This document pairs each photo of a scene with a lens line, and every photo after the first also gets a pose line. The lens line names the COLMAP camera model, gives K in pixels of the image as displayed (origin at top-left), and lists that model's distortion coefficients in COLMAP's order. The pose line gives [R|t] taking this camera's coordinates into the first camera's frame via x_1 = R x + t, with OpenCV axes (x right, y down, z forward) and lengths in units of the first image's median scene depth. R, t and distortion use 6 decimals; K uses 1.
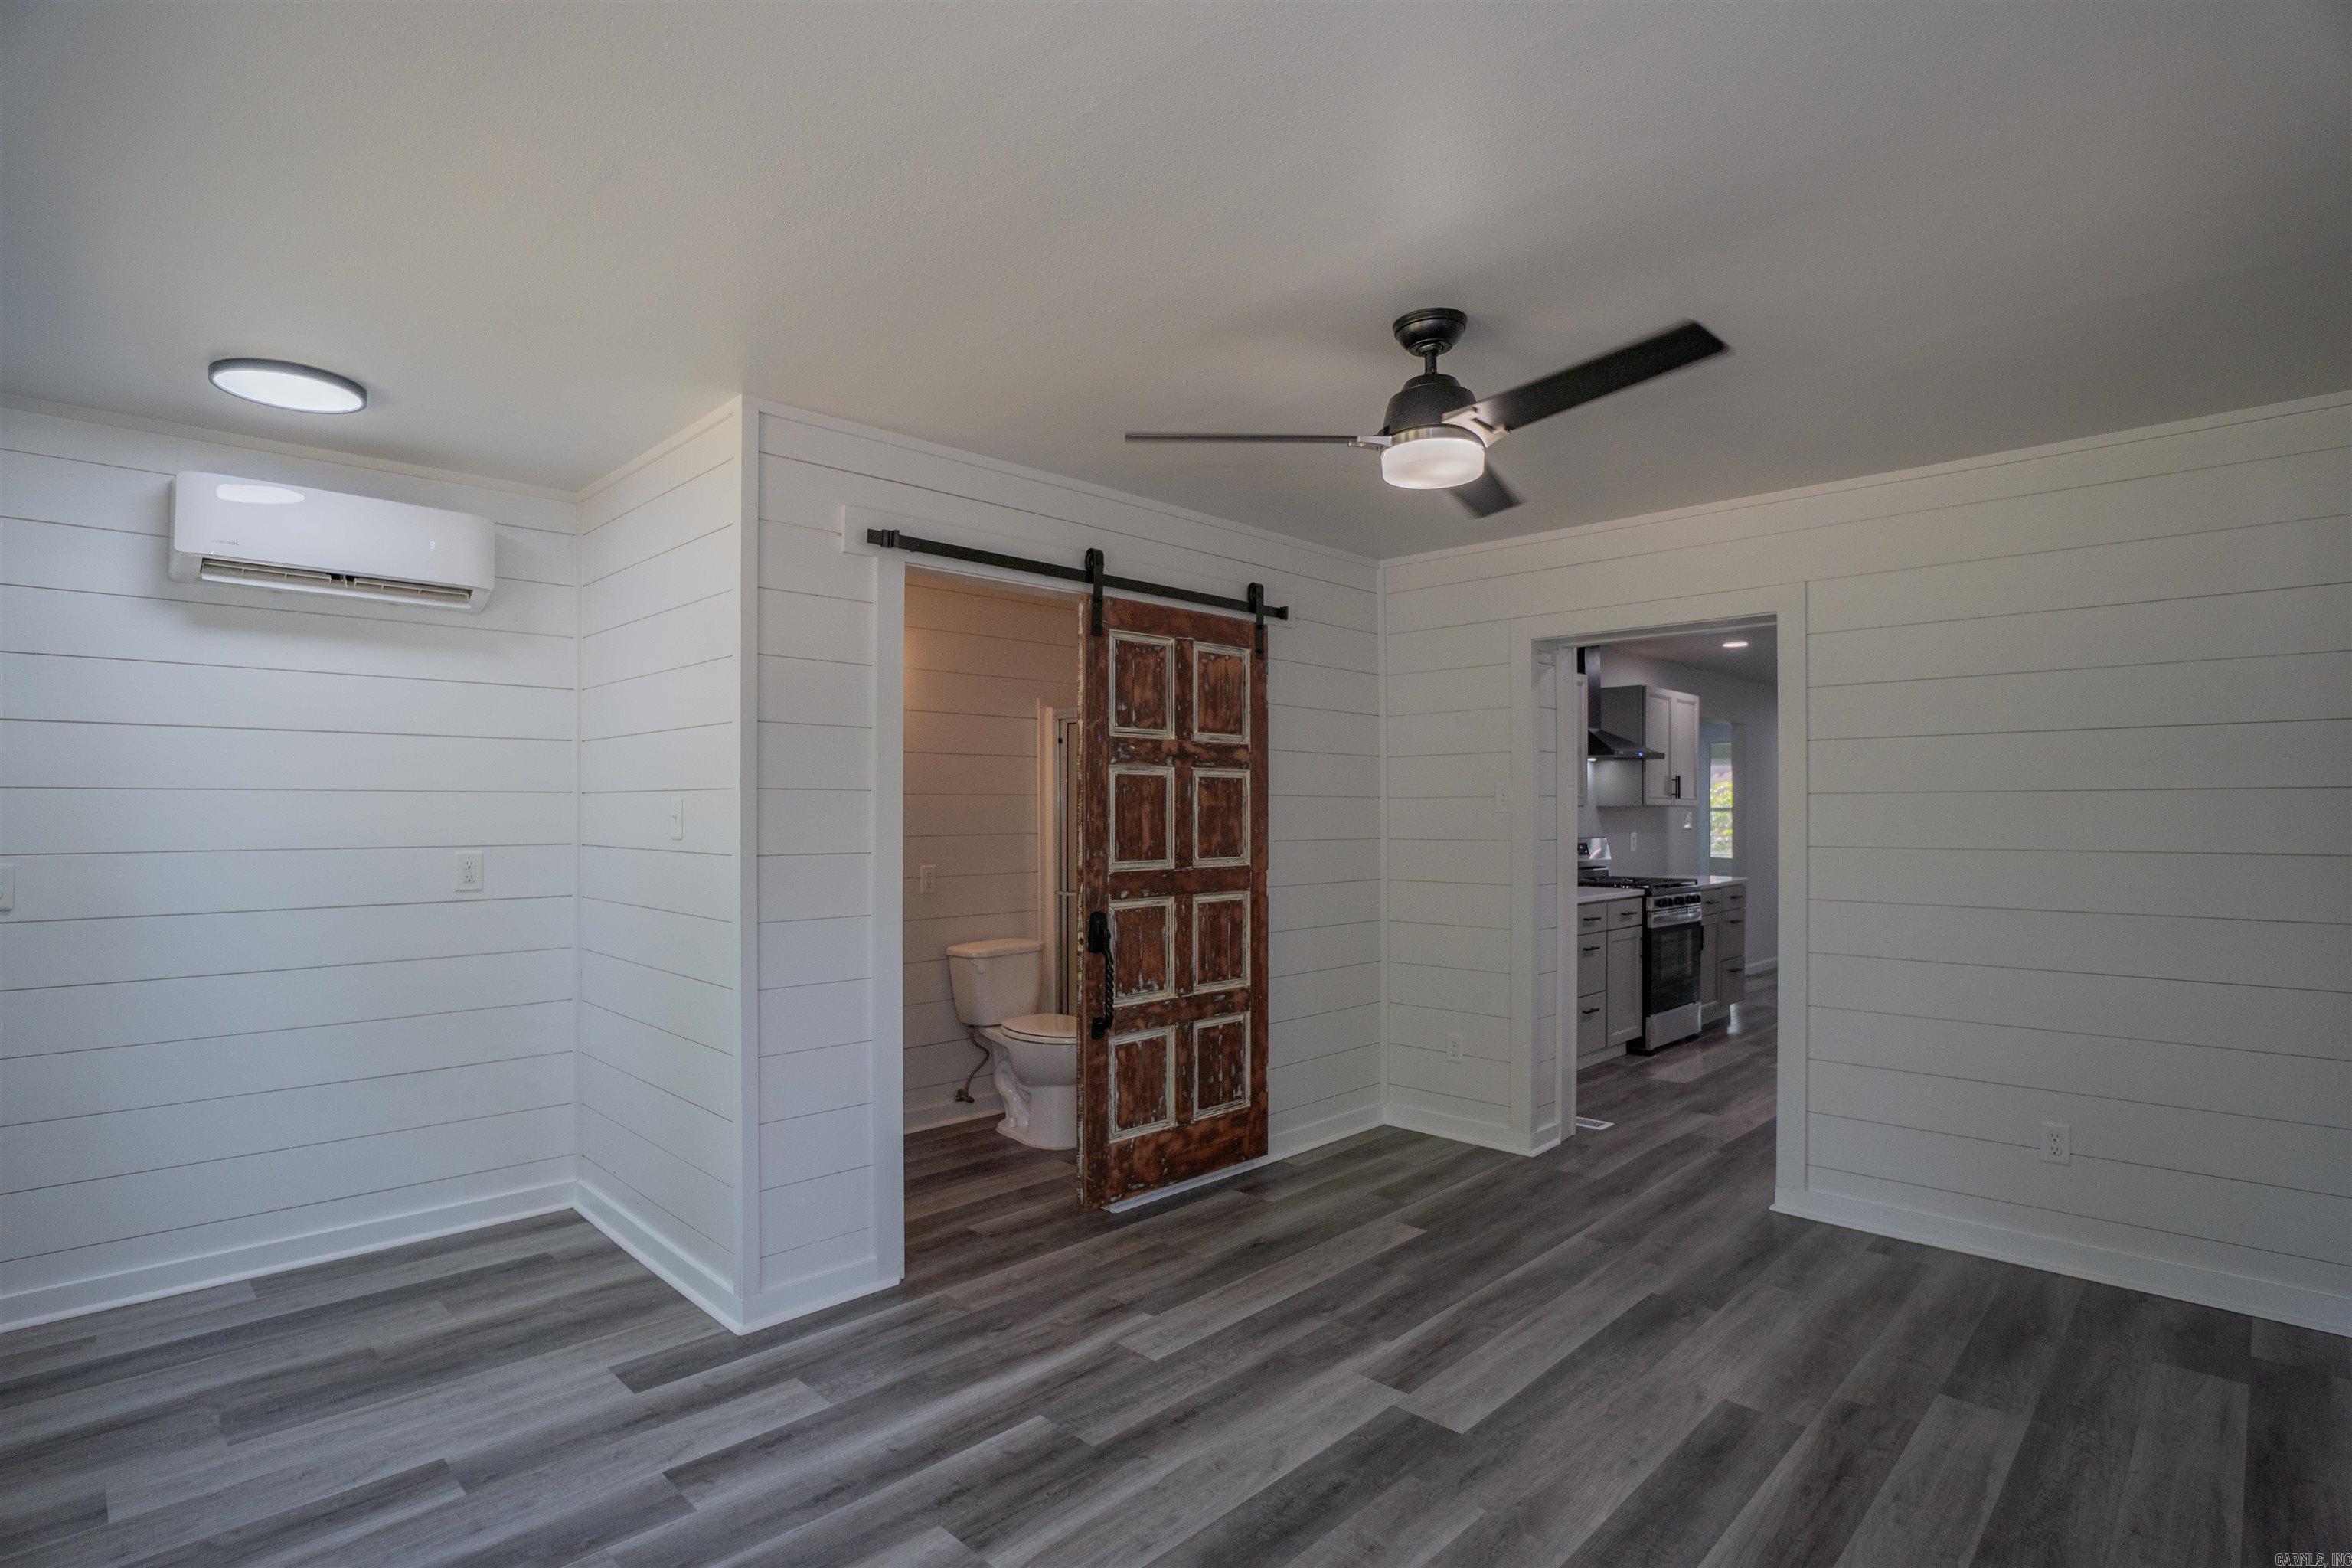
lens RADIAL K [[1150.0, 0, 1176.0], [0, 1150.0, 784.0], [0, 0, 1]] dist [-0.033205, 0.000509]
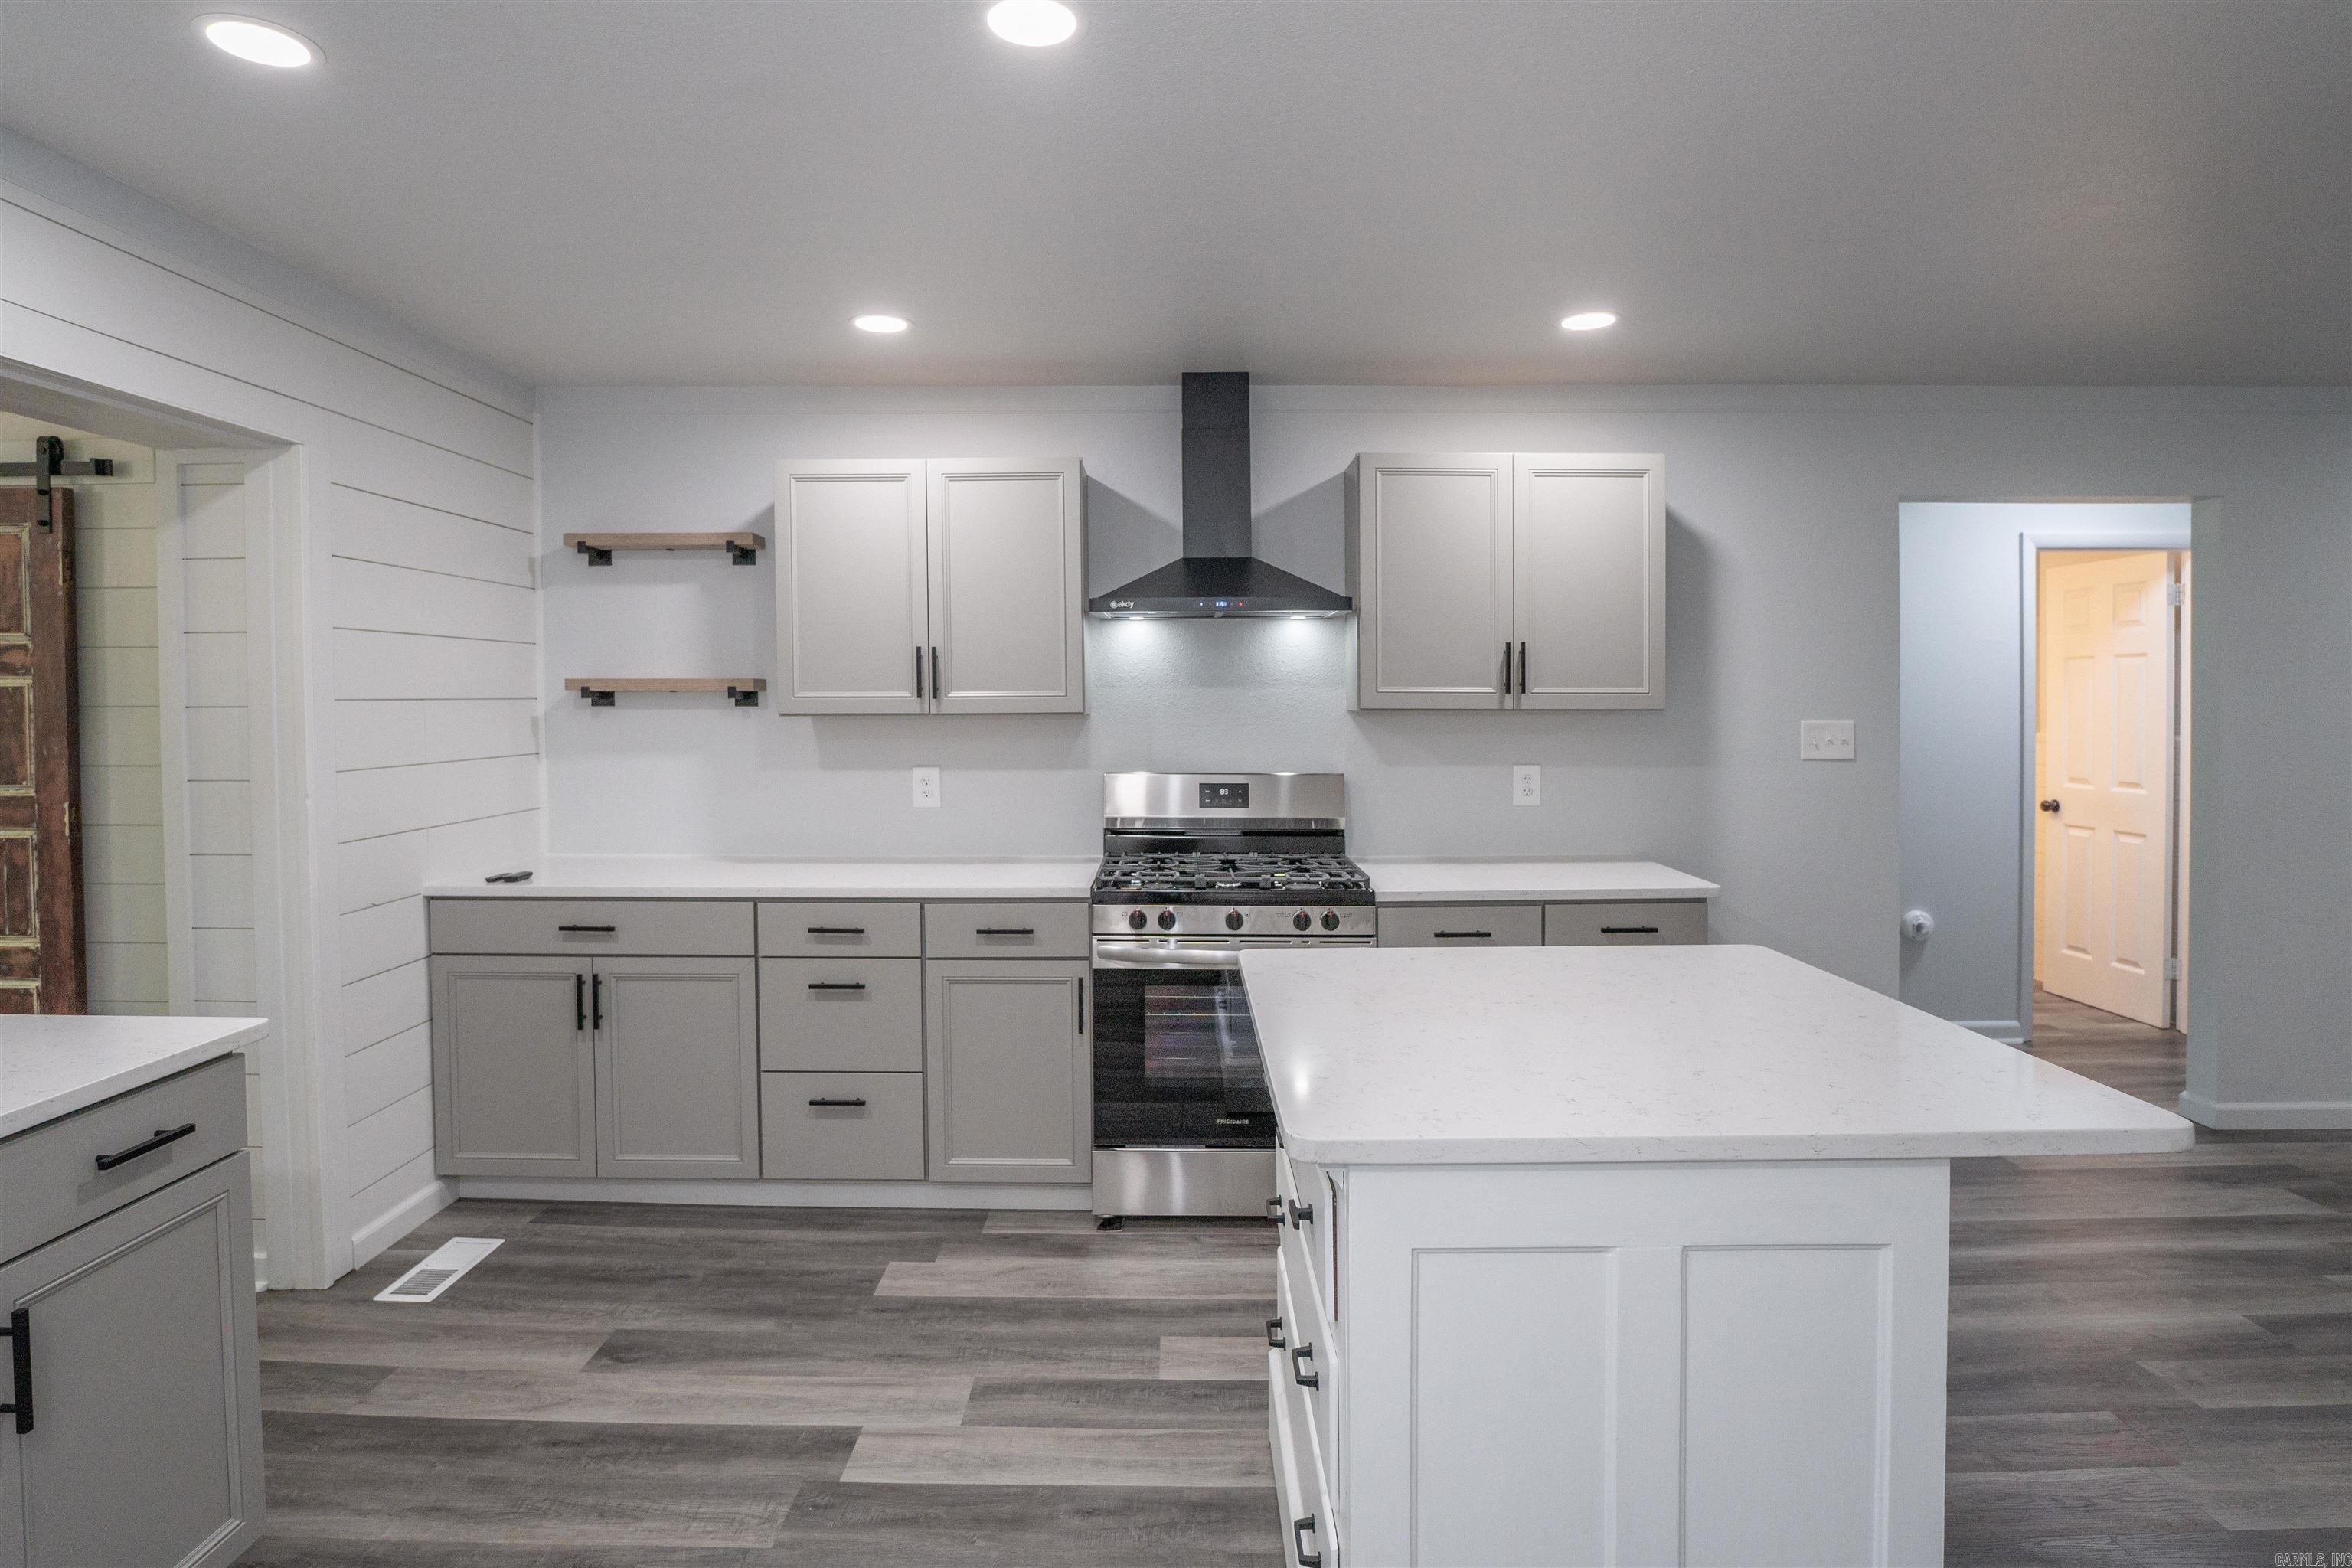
lens RADIAL K [[1219.8, 0, 1165.8], [0, 1219.8, 721.6], [0, 0, 1]] dist [-0.039209, 0.001708]
pose [[0.695016, -0.001881, -0.718992, 1.192035], [0.027363, 0.999341, 0.023836, 0.021413], [0.718473, -0.036240, 0.694610, 0.999913]]
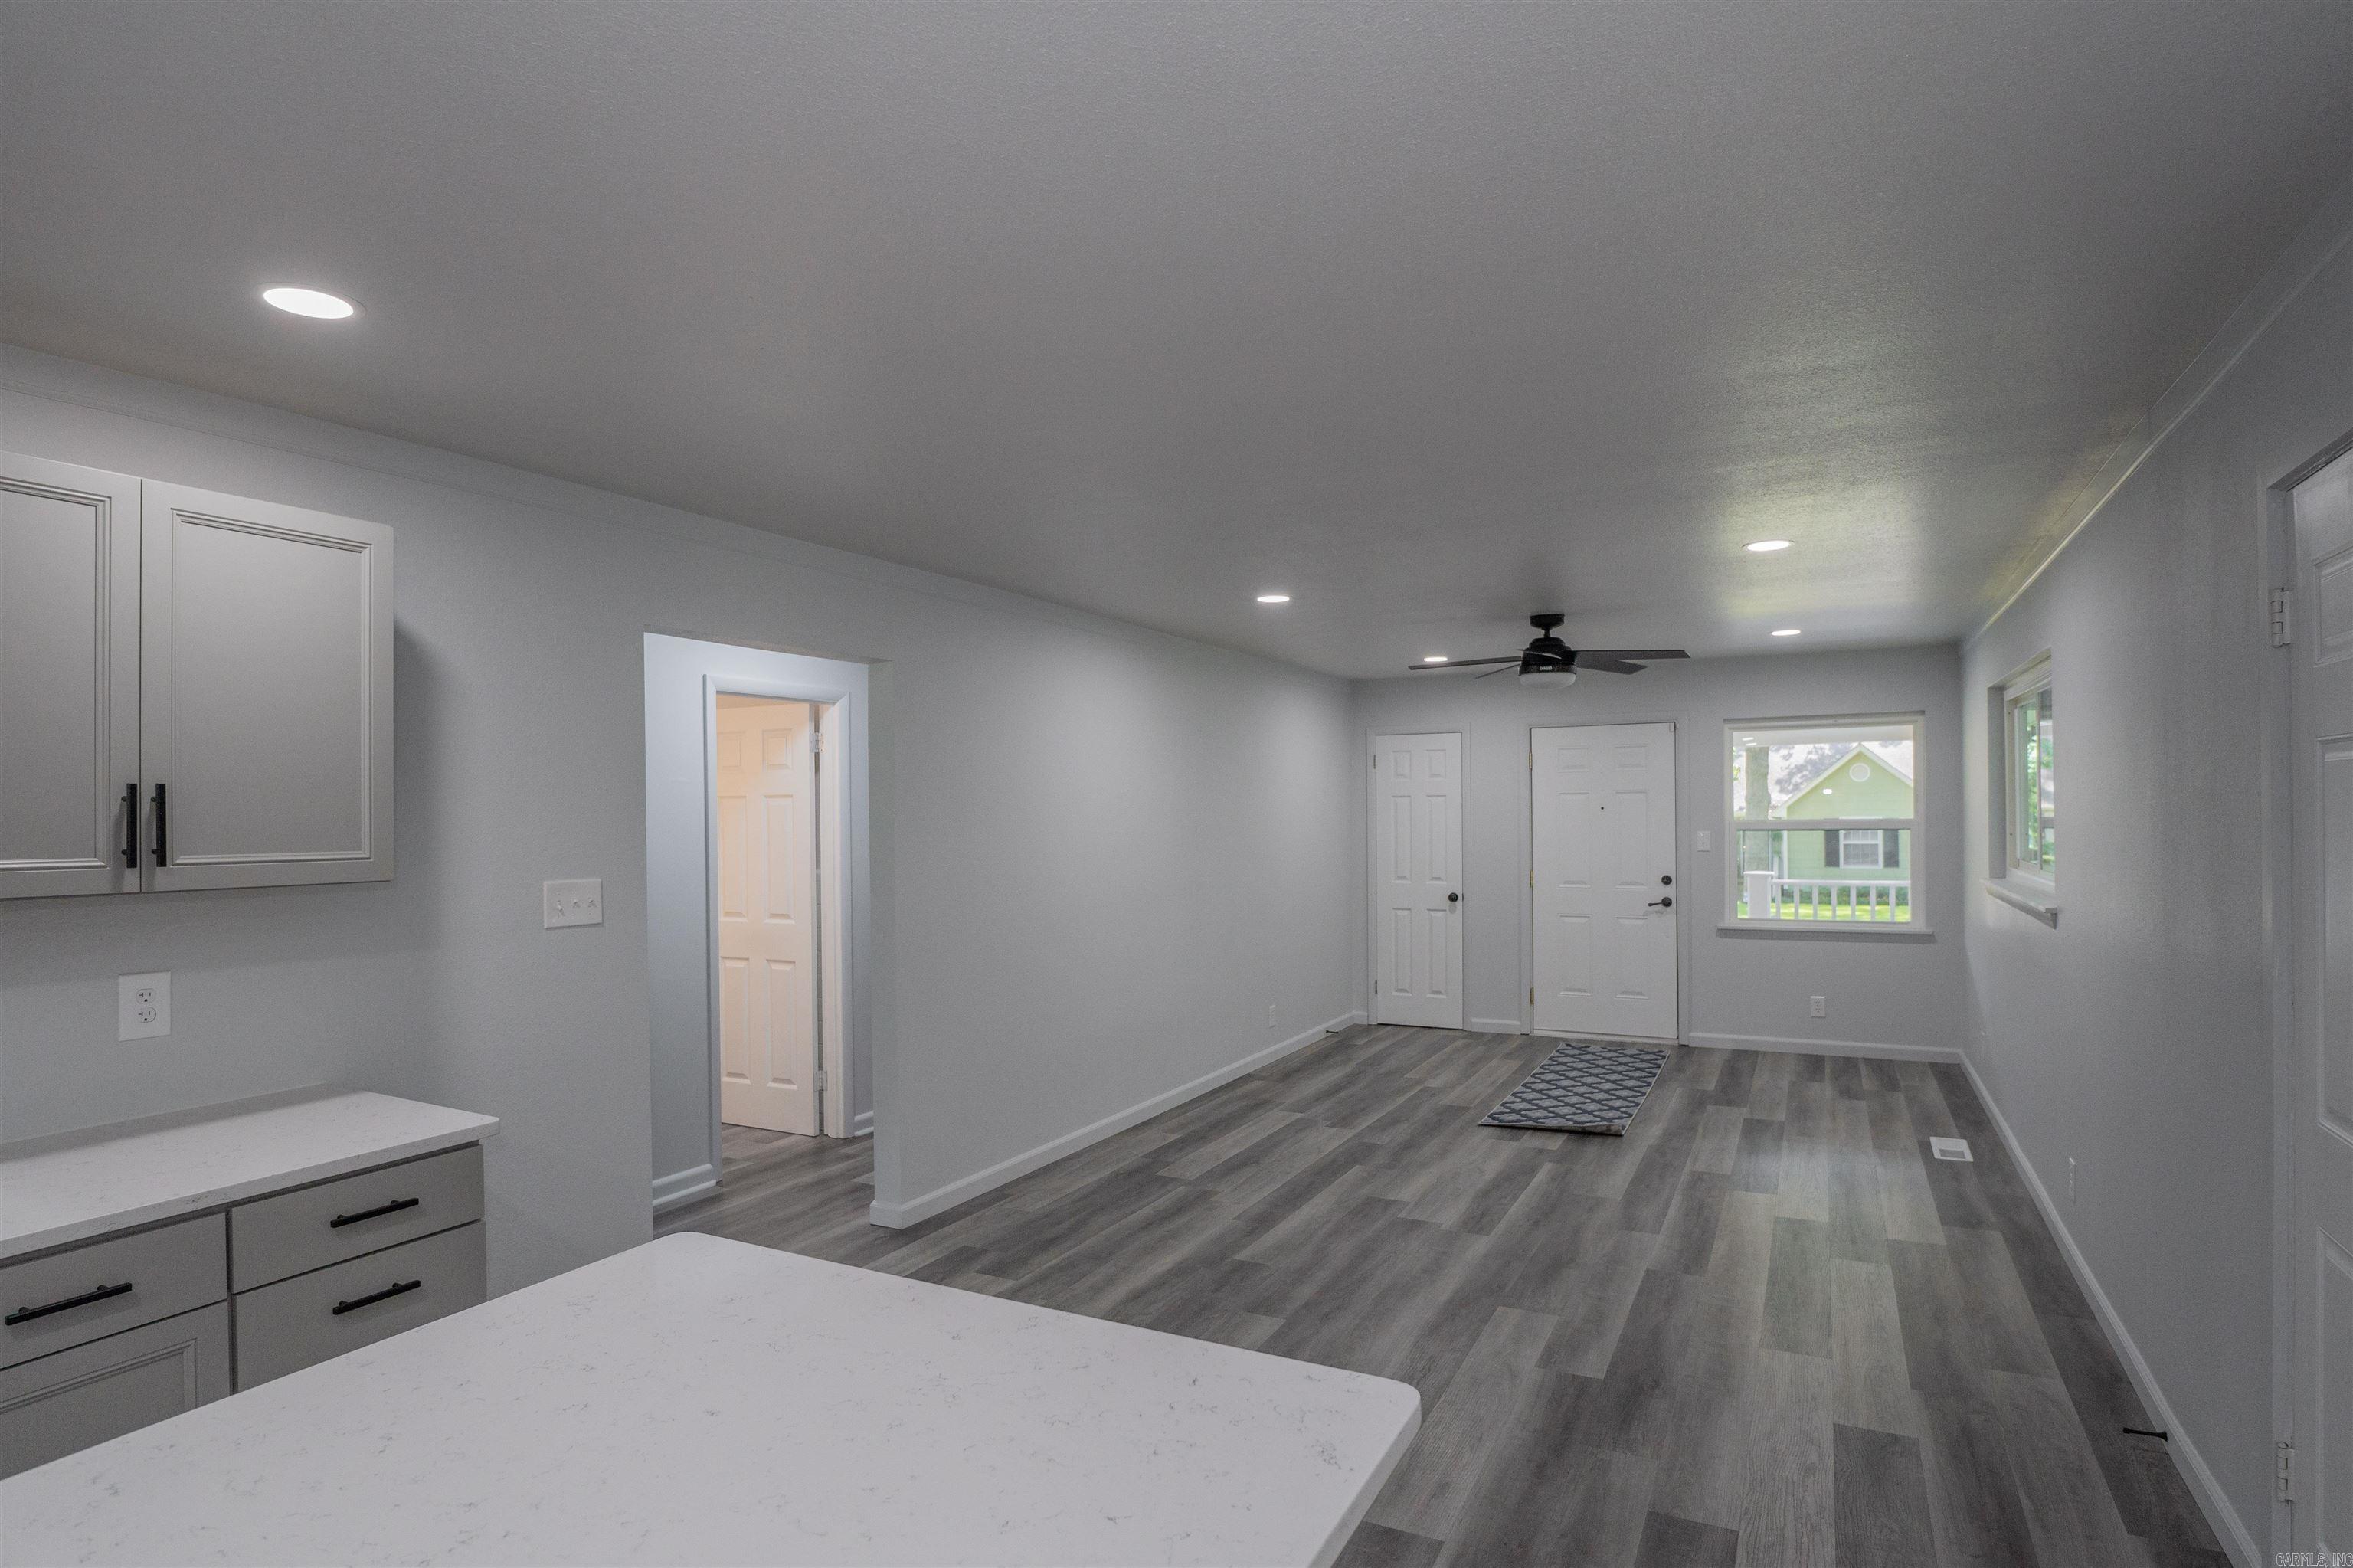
lens RADIAL K [[1220.8, 0, 1178.6], [0, 1220.8, 799.4], [0, 0, 1]] dist [-0.029320, 0.000306]
pose [[0.957700, -0.019193, 0.287129, 1.035215], [0.015843, 0.999777, 0.013986, 0.000619], [-0.287333, -0.008846, 0.957790, 1.142661]]
